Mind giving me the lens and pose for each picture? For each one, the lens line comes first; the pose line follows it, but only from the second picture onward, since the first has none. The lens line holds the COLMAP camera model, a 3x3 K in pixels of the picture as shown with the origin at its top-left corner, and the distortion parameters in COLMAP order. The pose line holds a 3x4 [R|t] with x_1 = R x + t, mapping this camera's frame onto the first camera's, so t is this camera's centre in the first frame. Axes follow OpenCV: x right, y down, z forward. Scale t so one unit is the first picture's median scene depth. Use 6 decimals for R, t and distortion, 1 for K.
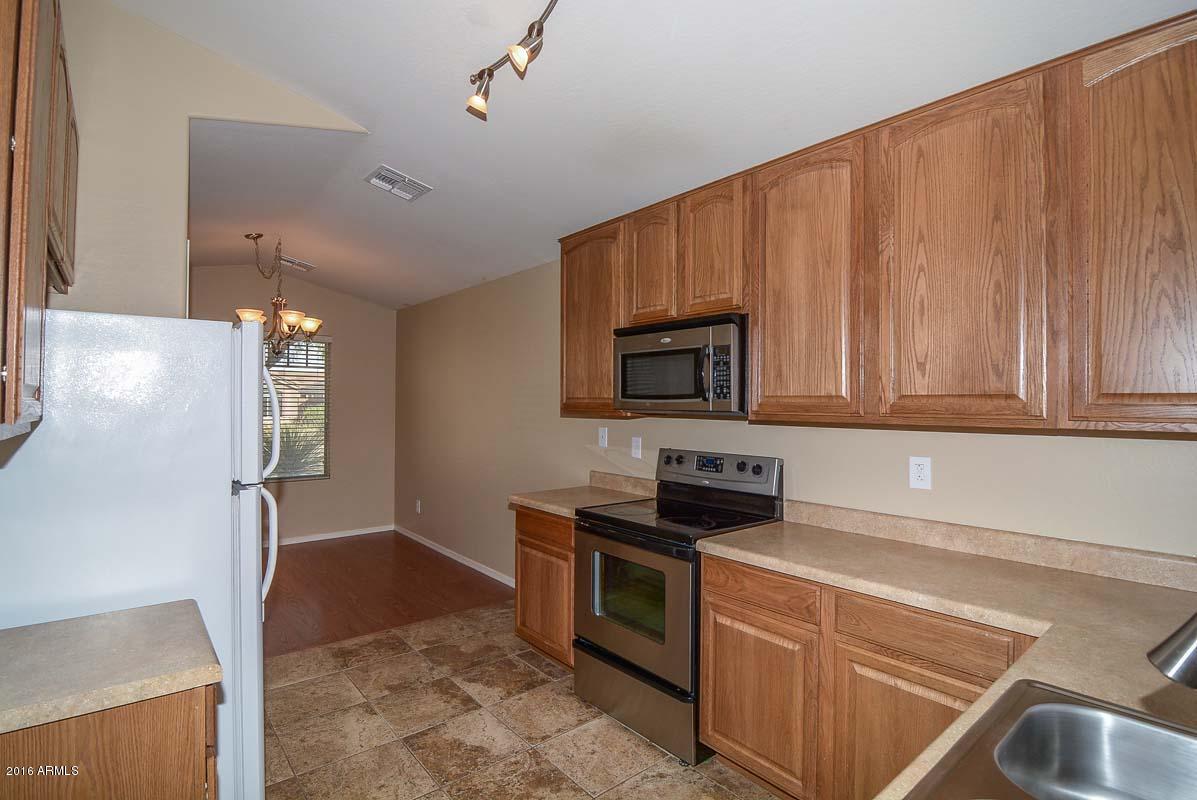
lens RADIAL K [[578.8, 0, 602.2], [0, 578.8, 399.5], [0, 0, 1]] dist [0.002862, -0.018217]
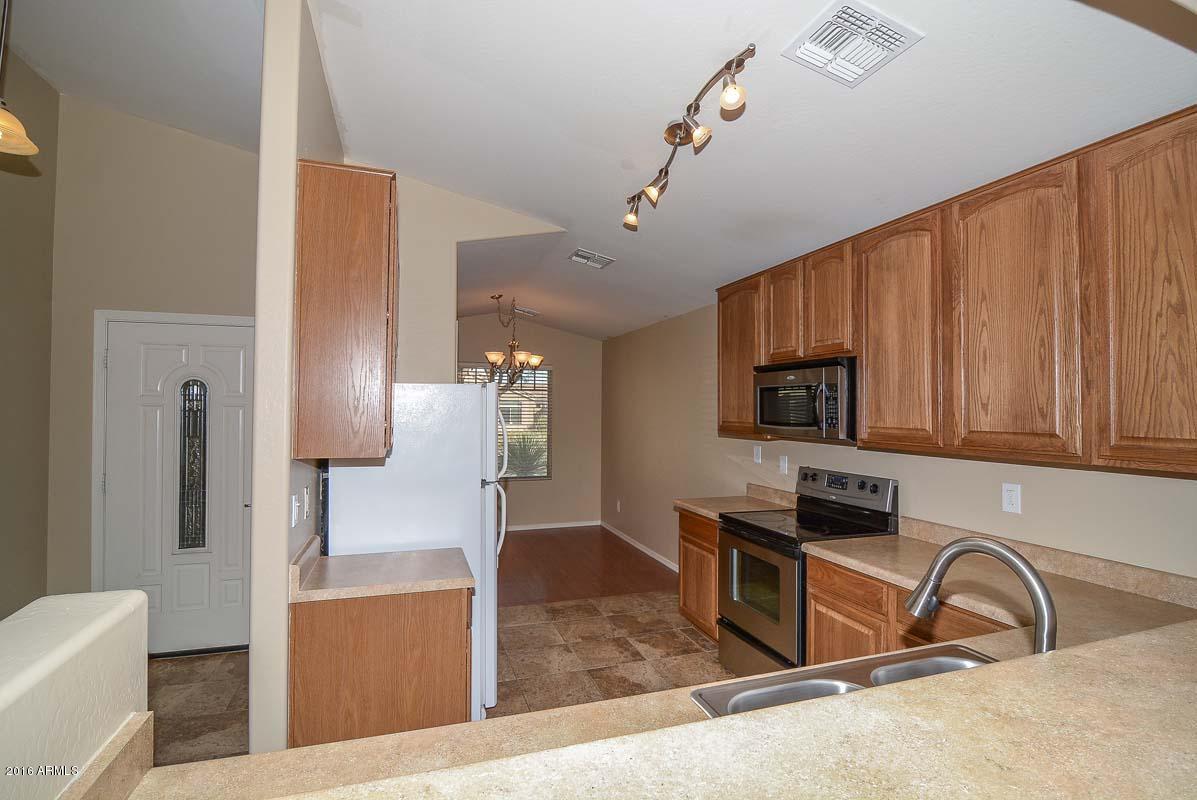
lens RADIAL K [[578.8, 0, 602.2], [0, 578.8, 399.5], [0, 0, 1]] dist [0.002862, -0.018217]
pose [[0.932612, -0.006239, -0.360827, 0.211686], [0.001714, 0.999916, -0.012860, -0.049505], [0.360877, 0.011375, 0.932544, -0.317323]]
